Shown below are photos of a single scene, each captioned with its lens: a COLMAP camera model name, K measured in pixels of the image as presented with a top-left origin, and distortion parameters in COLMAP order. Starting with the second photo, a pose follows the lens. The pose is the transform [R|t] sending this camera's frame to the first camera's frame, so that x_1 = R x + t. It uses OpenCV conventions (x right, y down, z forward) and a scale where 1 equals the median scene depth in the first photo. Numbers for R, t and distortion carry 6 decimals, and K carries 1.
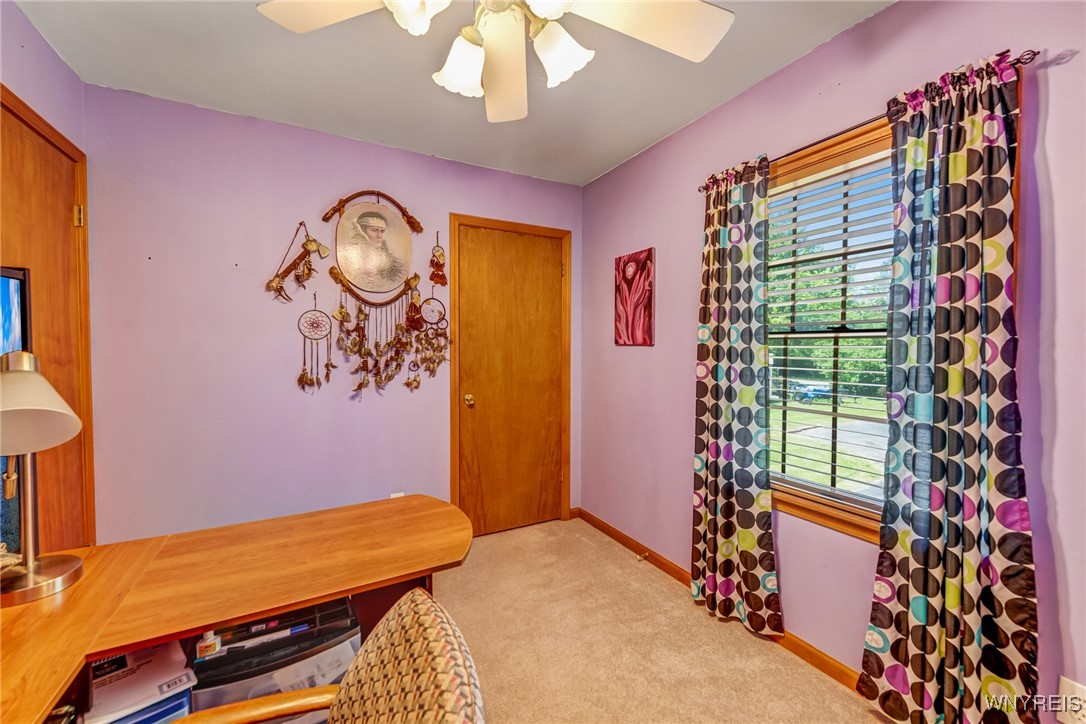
lens RADIAL K [[433.7, 0, 543.0], [0, 433.7, 362.0], [0, 0, 1]] dist [0.001675, -0.000290]
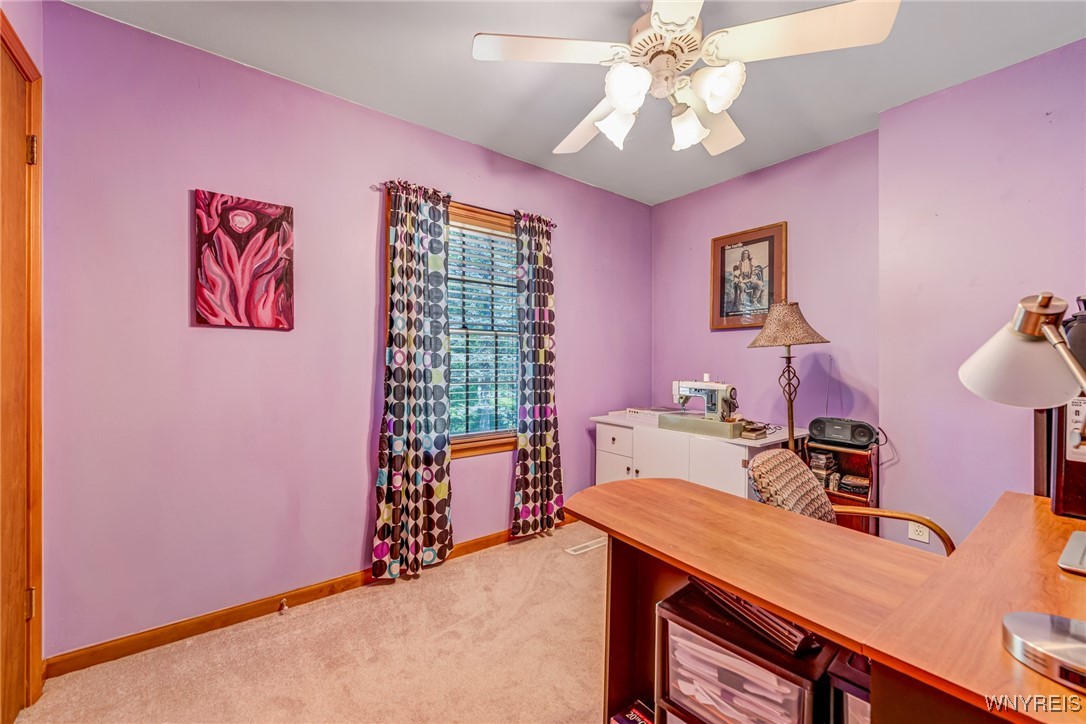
lens RADIAL K [[433.7, 0, 543.0], [0, 433.7, 362.0], [0, 0, 1]] dist [0.001675, -0.000290]
pose [[-0.167121, -0.005557, 0.985921, -0.852394], [0.028154, 0.999549, 0.010406, 0.034453], [-0.985534, 0.029497, -0.166889, 0.952094]]
